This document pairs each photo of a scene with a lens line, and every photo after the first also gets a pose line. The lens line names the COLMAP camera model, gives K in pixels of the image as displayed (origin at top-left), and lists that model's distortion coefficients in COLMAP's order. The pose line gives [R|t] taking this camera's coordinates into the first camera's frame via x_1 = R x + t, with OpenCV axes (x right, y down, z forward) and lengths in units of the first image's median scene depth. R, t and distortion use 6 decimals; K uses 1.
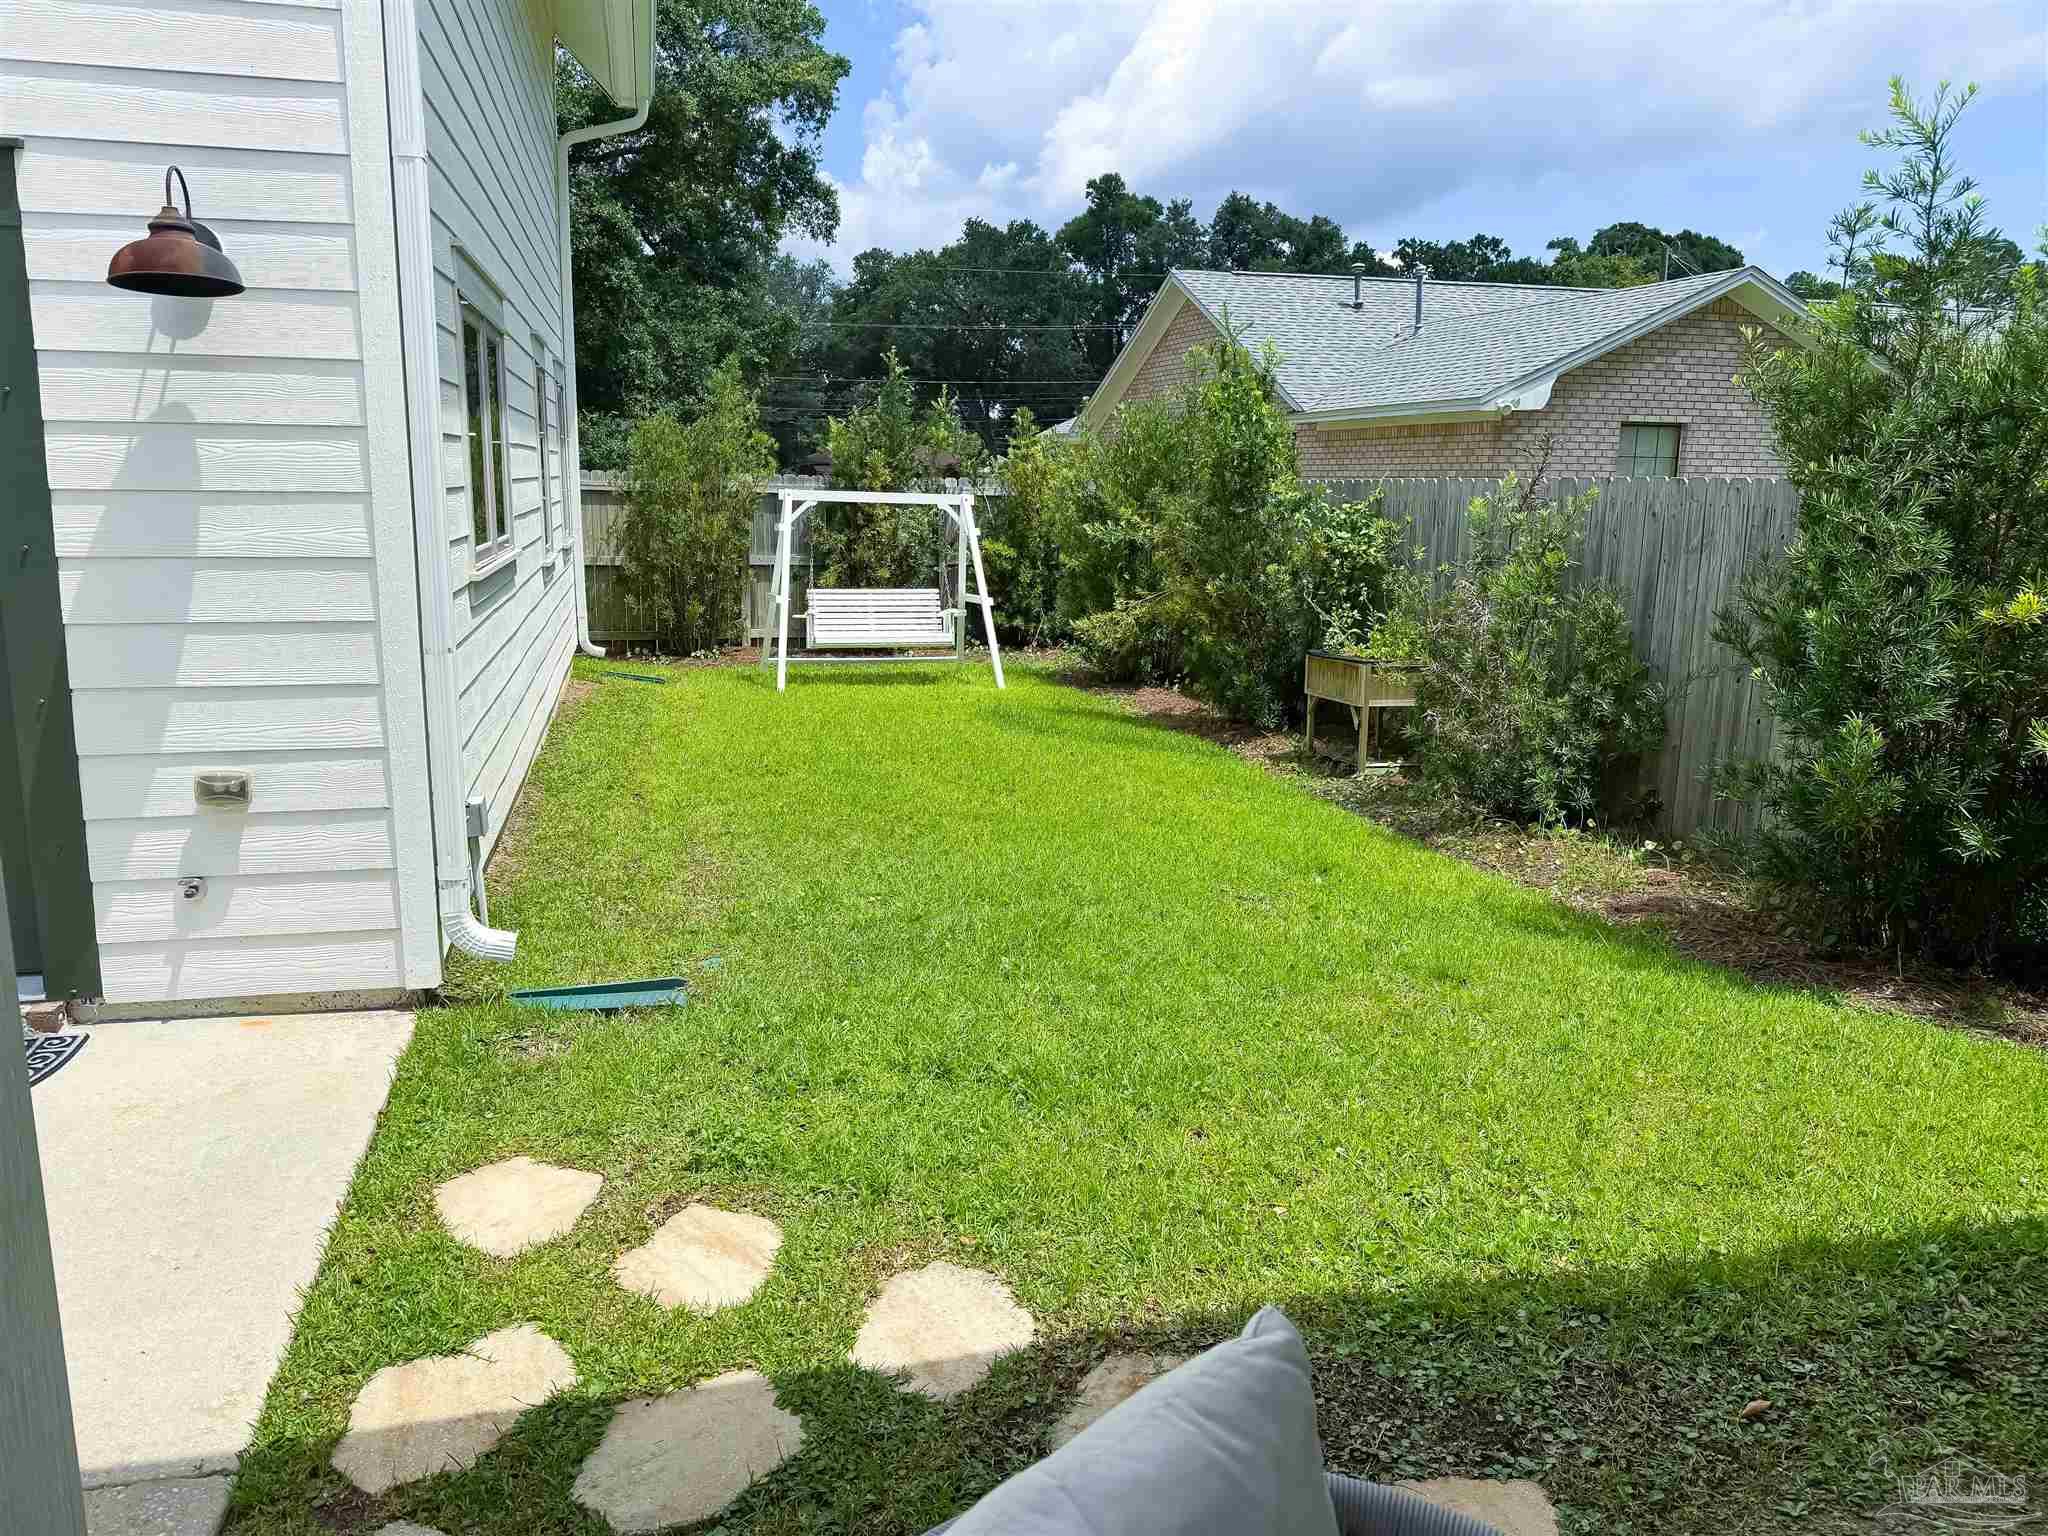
lens RADIAL K [[1477.6, 0, 1024.0], [0, 1477.6, 768.0], [0, 0, 1]] dist [0.064571, -0.077350]
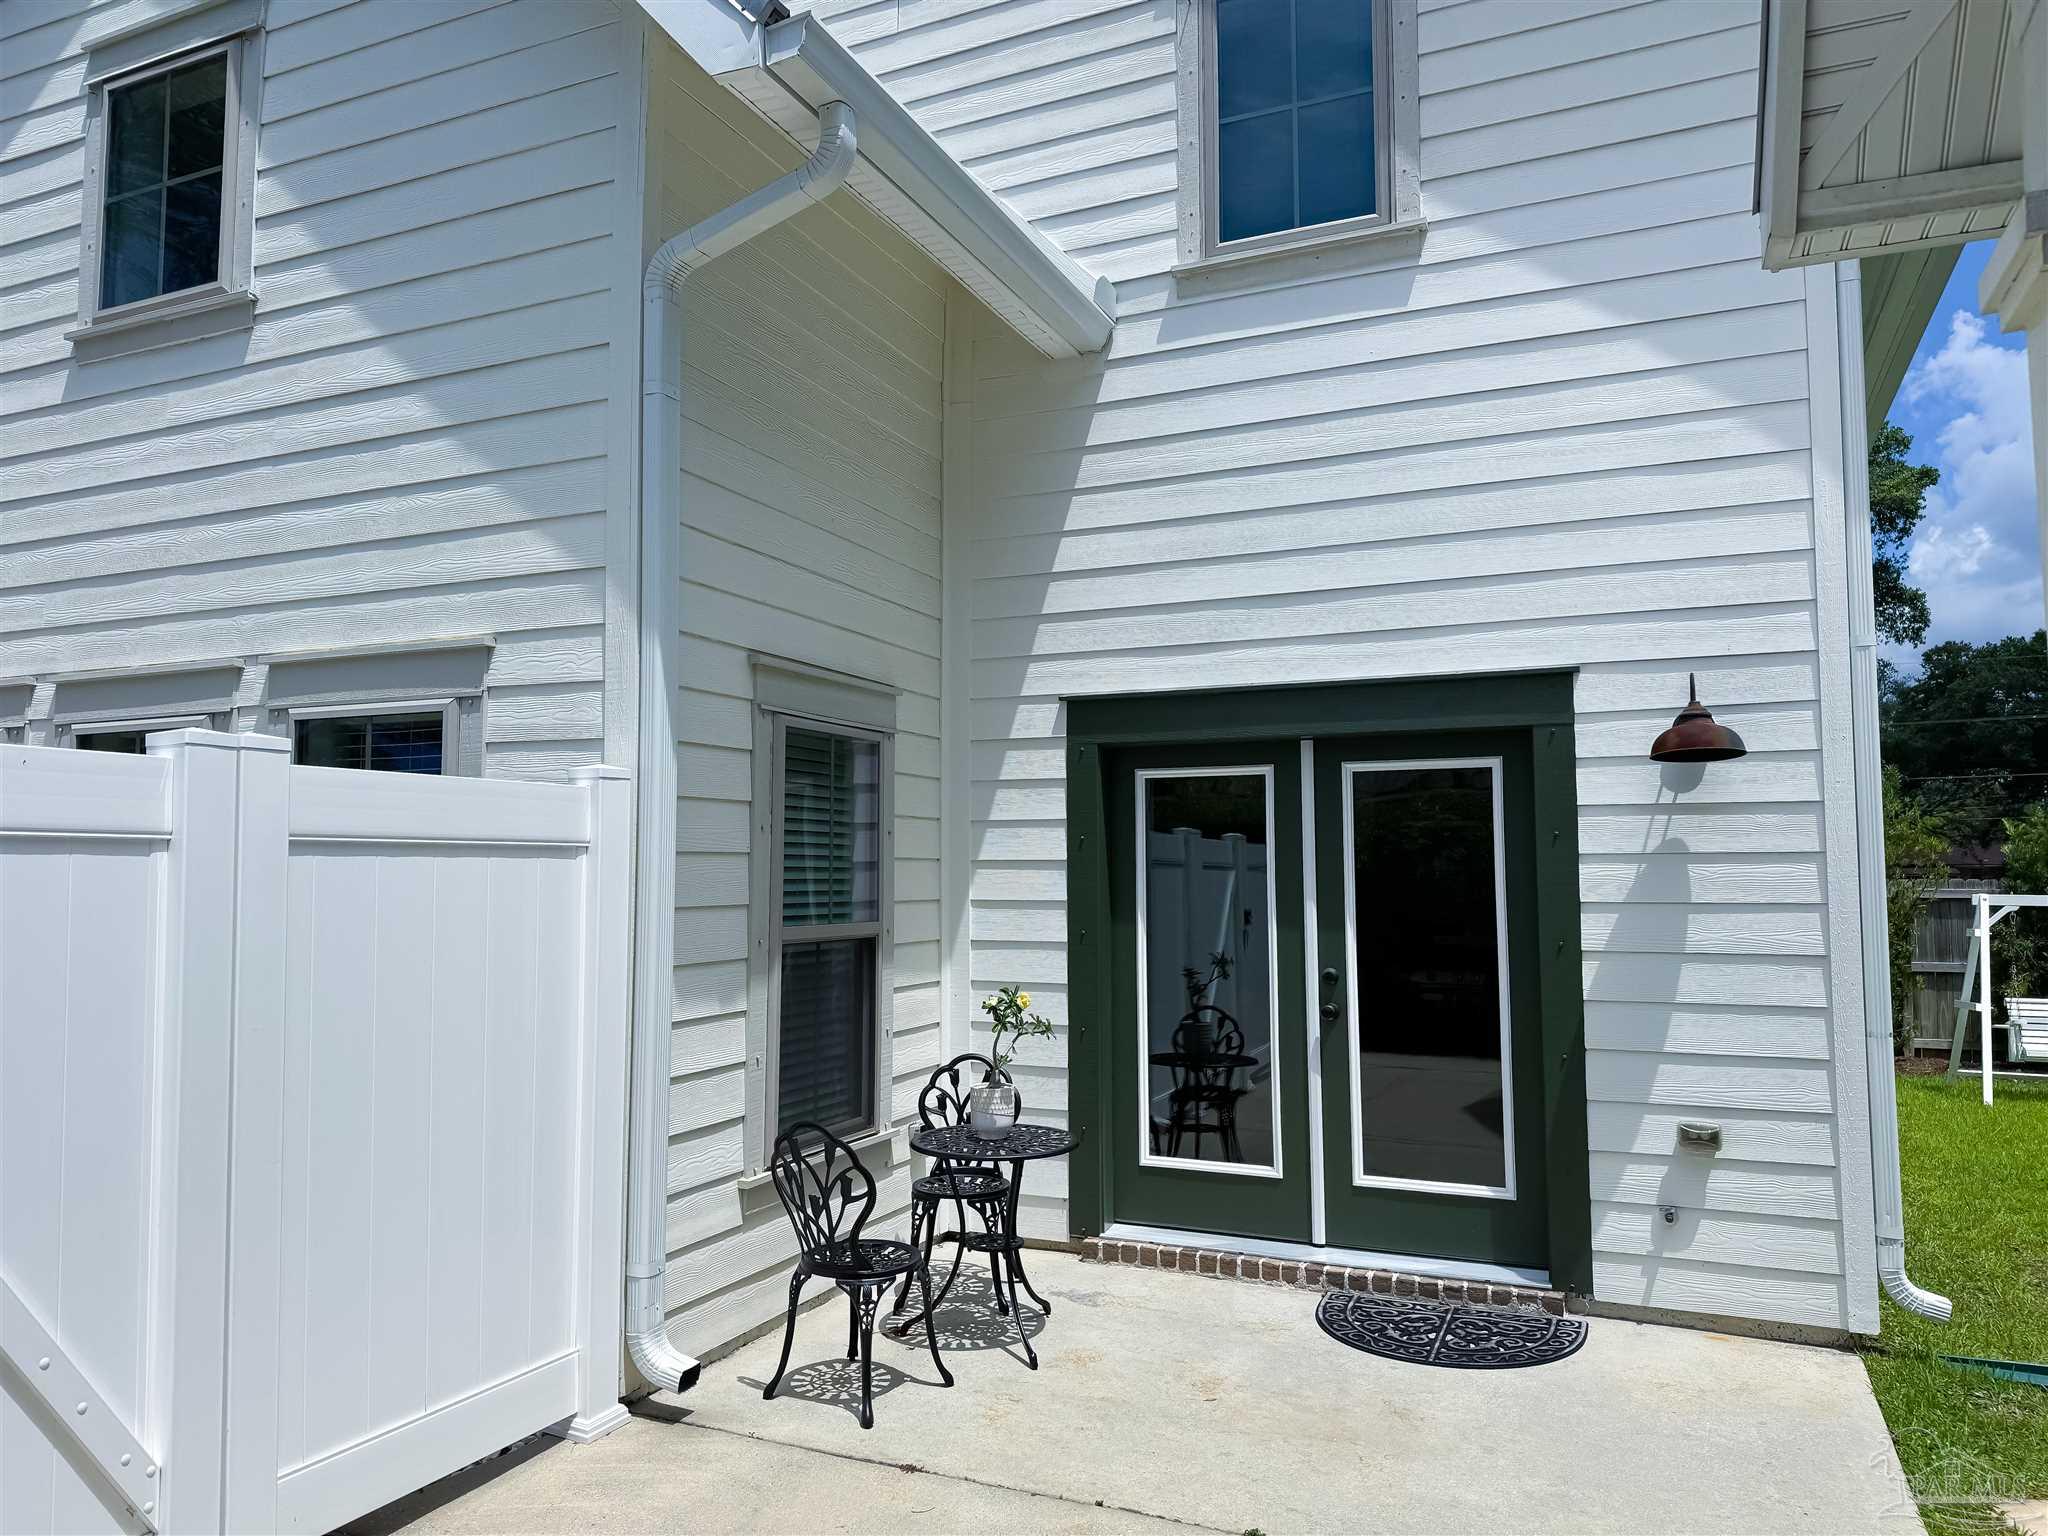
lens RADIAL K [[1431.7, 0, 1024.0], [0, 1431.7, 768.0], [0, 0, 1]] dist [0.000105, -0.001299]
pose [[0.789370, -0.060777, -0.610902, -0.224083], [-0.107099, 0.966196, -0.234511, 0.057274], [0.604503, 0.250543, 0.756177, -0.329917]]
